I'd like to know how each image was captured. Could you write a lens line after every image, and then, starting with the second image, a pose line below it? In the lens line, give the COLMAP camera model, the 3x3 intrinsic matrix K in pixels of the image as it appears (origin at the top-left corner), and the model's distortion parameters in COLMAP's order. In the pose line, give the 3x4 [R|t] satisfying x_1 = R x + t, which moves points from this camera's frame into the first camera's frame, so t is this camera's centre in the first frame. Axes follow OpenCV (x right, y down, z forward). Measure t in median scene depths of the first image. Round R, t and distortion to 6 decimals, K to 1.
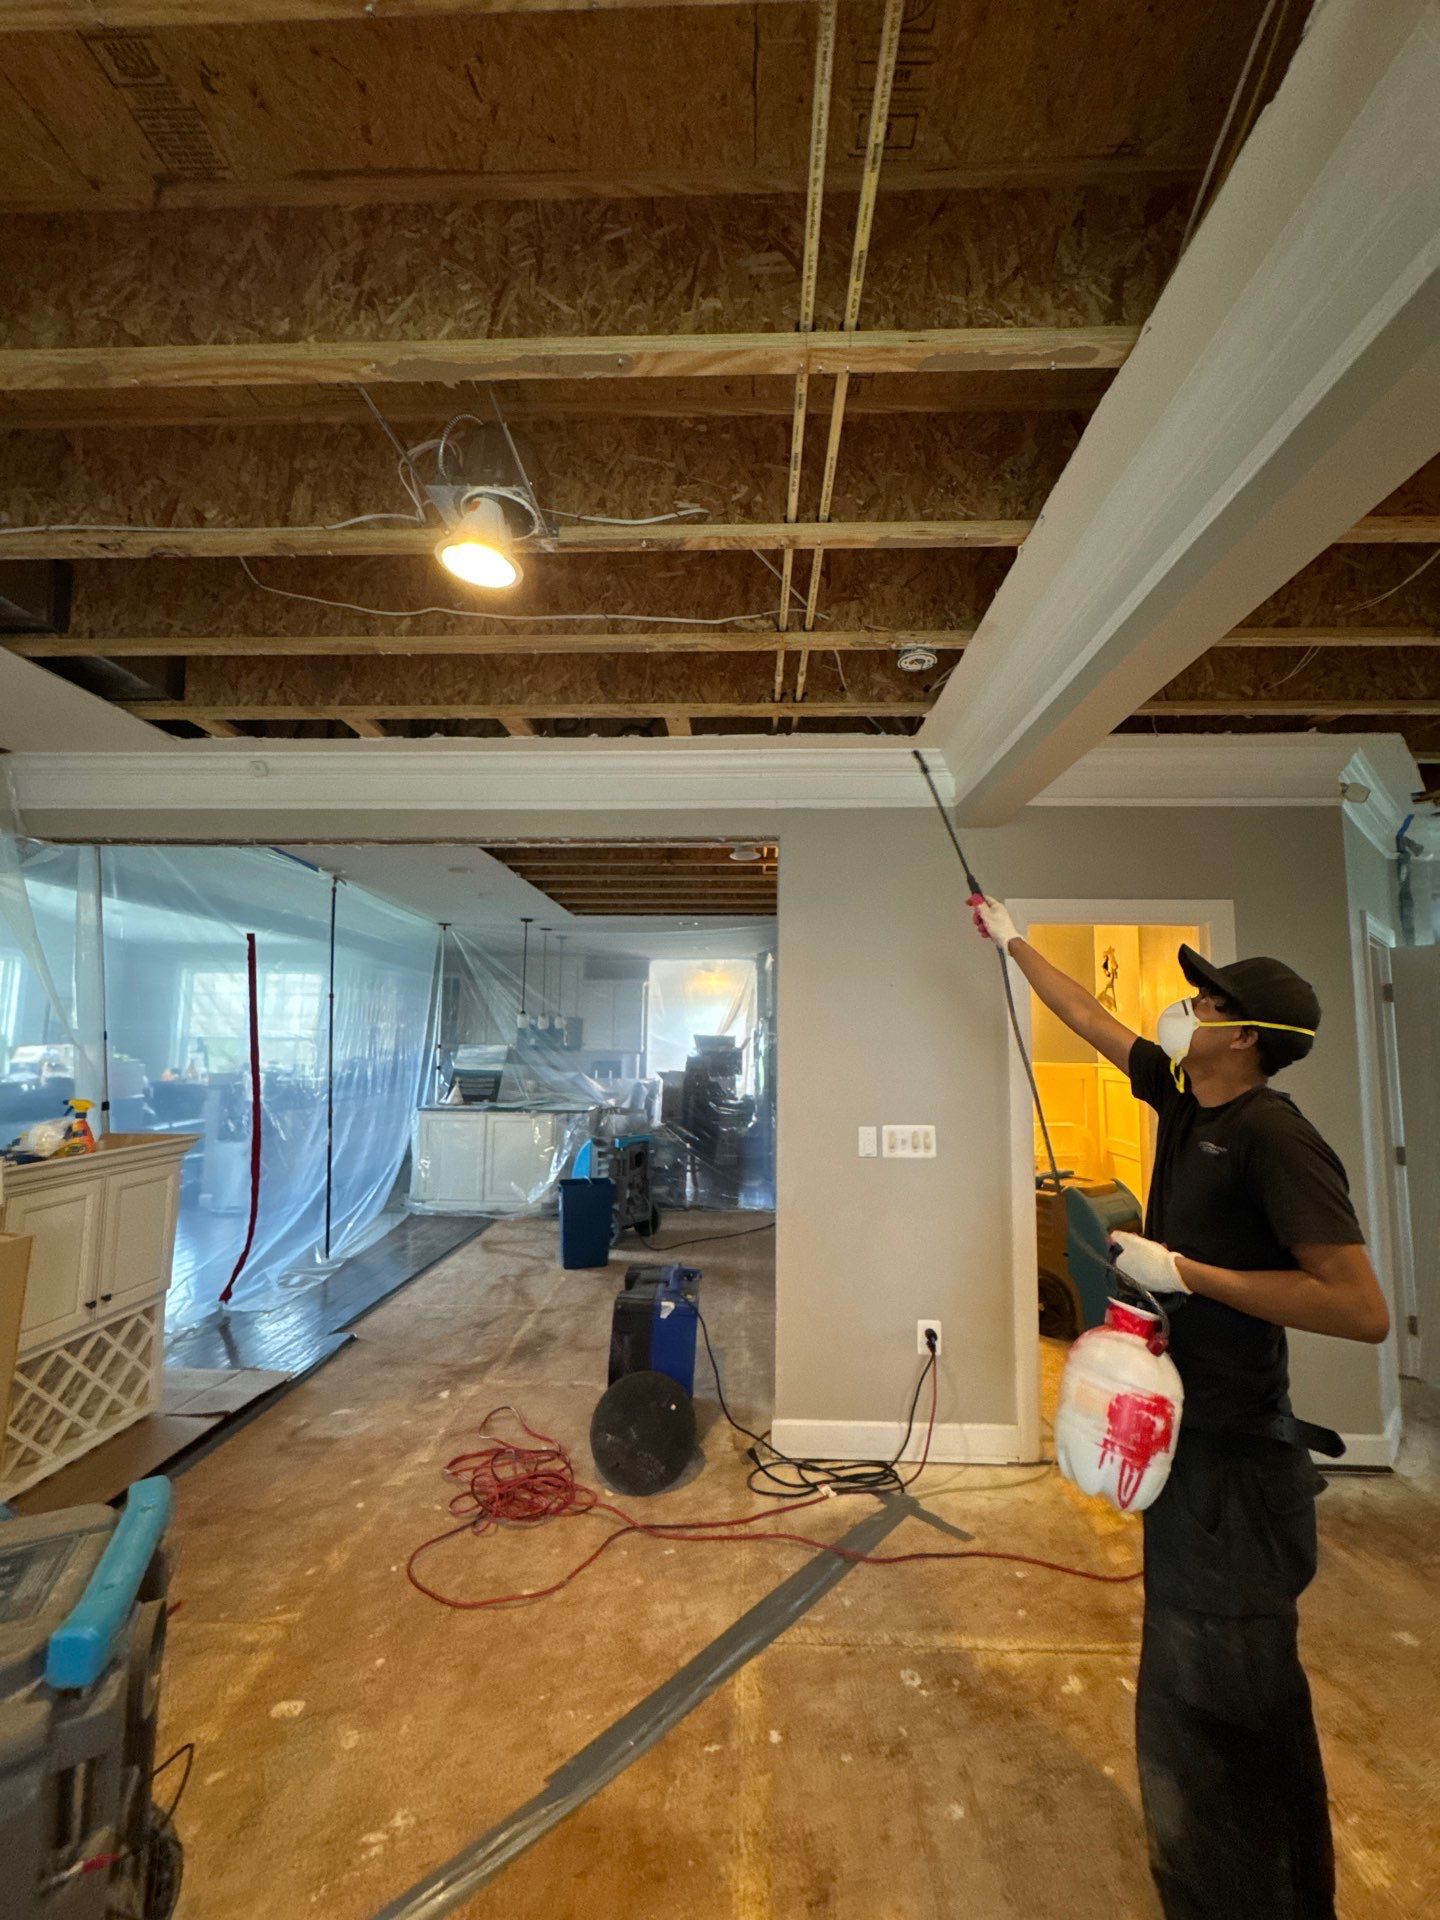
lens RADIAL K [[766.5, 0, 720.0], [0, 766.5, 960.0], [0, 0, 1]] dist [0.000822, -0.000003]
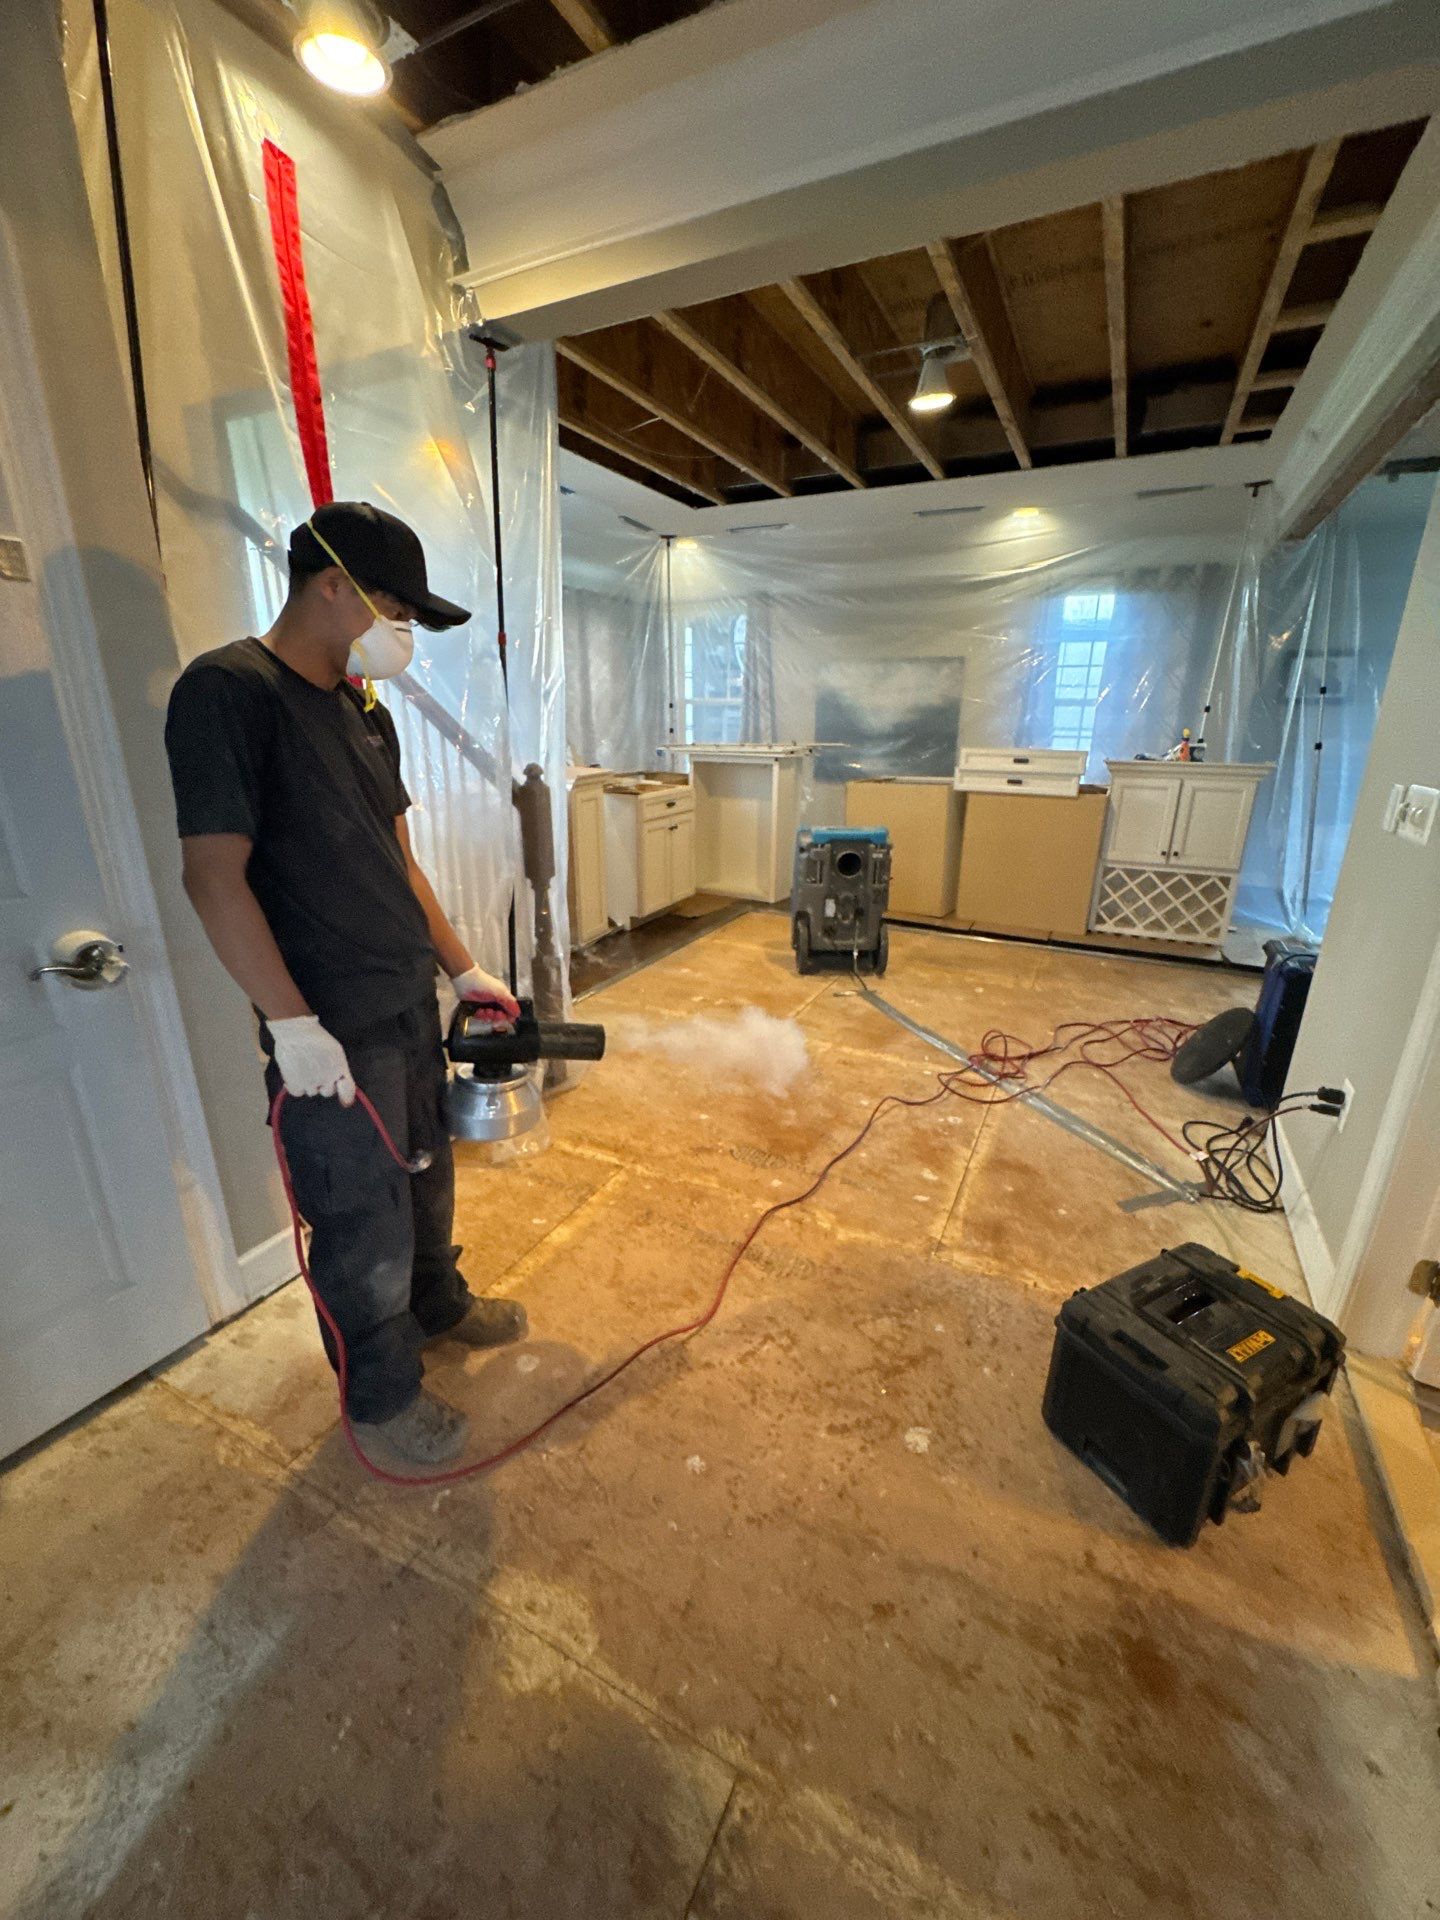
lens RADIAL K [[766.5, 0, 720.0], [0, 766.5, 960.0], [0, 0, 1]] dist [0.000822, -0.000003]
pose [[-0.408525, 0.275330, -0.870230, 1.124879], [0.077834, 0.960454, 0.267337, 0.144207], [0.909422, 0.041481, -0.413800, 0.813438]]
